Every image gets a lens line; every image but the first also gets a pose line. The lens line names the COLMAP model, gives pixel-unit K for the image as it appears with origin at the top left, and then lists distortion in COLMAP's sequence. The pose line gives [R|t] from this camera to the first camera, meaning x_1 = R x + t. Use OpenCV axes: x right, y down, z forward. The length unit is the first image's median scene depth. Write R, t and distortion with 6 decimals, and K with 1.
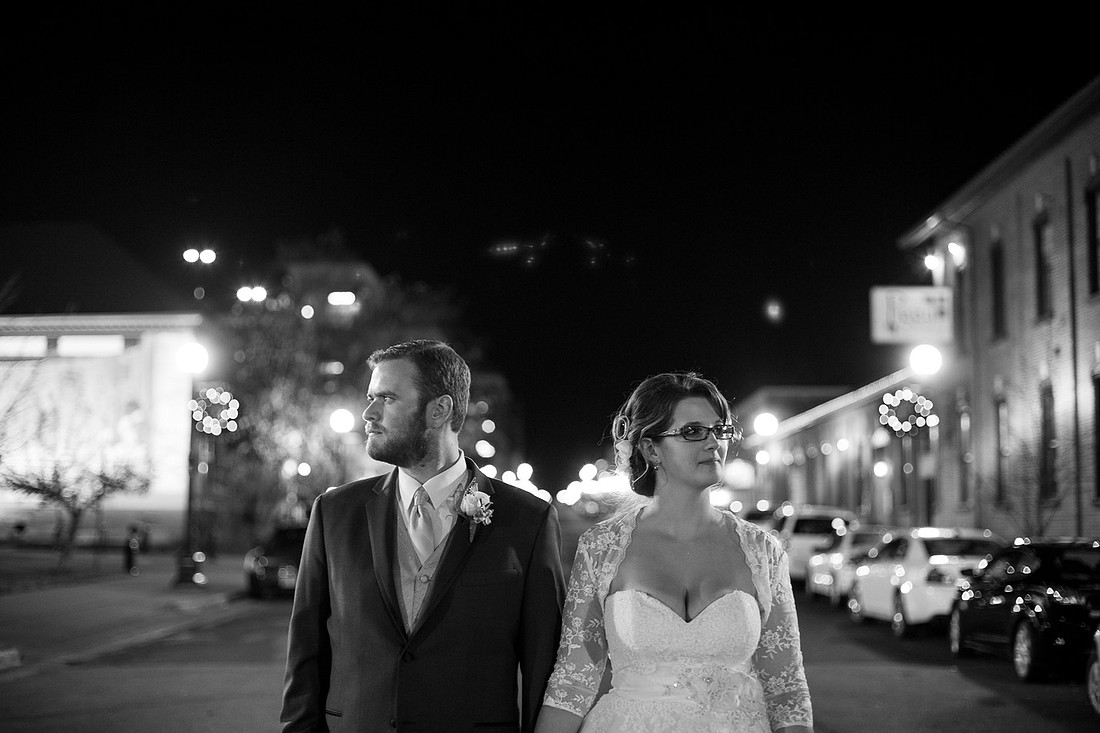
lens RADIAL K [[1593.9, 0, 551.9], [0, 1593.9, 366.6], [0, 0, 1]] dist [-0.107709, 0.000000]
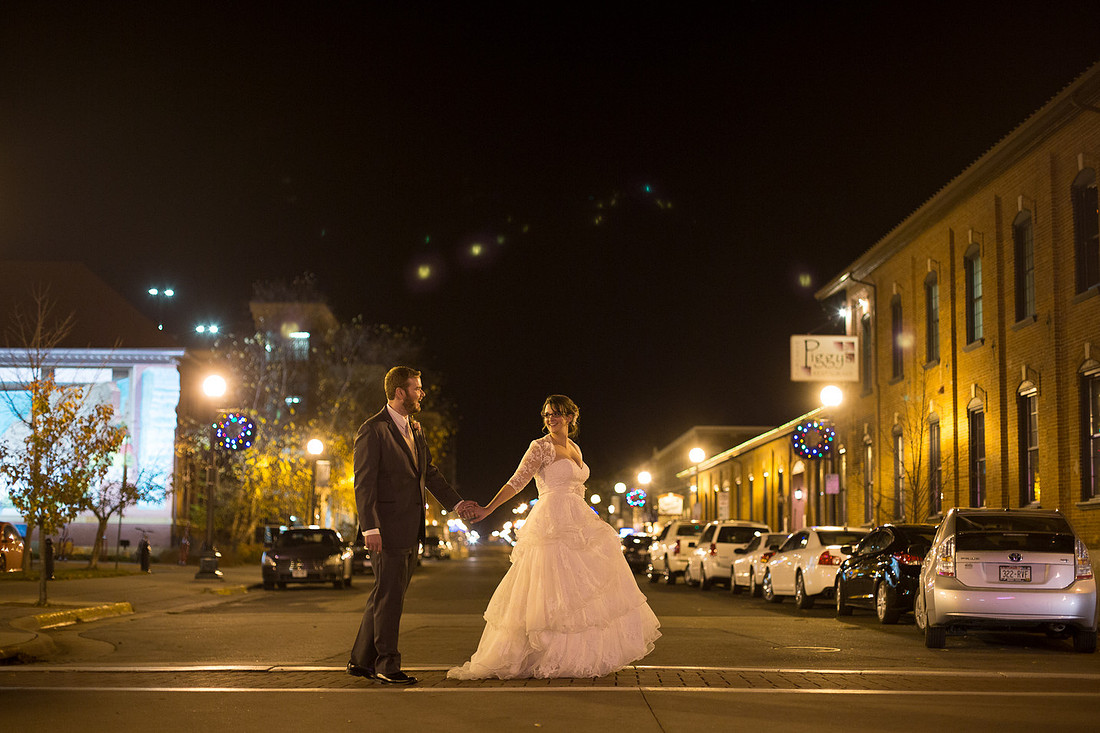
lens RADIAL K [[1593.9, 0, 553.0], [0, 1593.9, 368.8], [0, 0, 1]] dist [-0.107709, 0.000000]
pose [[0.998986, 0.014687, 0.042559, -0.020553], [-0.013703, 0.999634, -0.023328, 0.004873], [-0.042886, 0.022721, 0.998822, -0.151762]]
